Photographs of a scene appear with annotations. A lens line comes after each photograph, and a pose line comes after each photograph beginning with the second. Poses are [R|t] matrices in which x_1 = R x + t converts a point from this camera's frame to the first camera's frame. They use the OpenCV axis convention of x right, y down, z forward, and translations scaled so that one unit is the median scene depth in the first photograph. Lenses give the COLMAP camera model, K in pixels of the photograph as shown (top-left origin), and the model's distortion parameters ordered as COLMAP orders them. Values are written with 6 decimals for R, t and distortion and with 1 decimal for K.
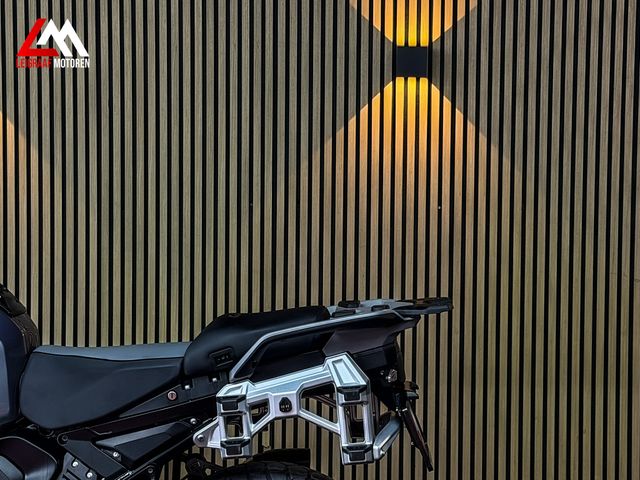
lens RADIAL K [[1432.6, 0, 320.9], [0, 1432.6, 242.4], [0, 0, 1]] dist [0.121665, 0.100004]
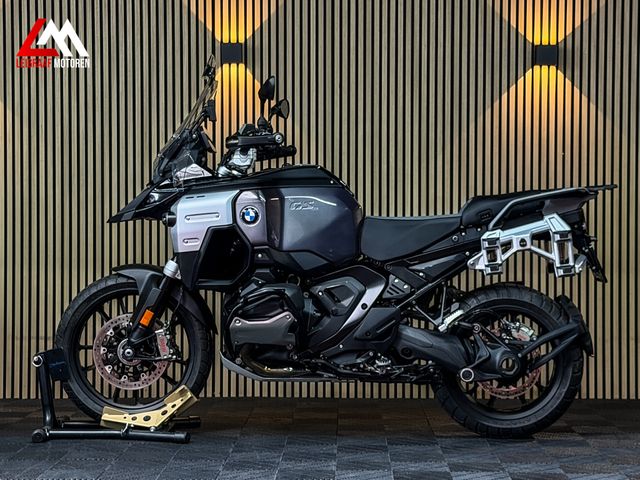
lens RADIAL K [[1402.3, 0, 334.6], [0, 1402.3, 239.2], [0, 0, 1]] dist [0.177840, 0.302309]
pose [[0.999095, -0.008096, 0.041765, -0.312893], [0.009315, 0.999534, -0.029074, 0.152585], [-0.041510, 0.029437, 0.998704, -0.654103]]
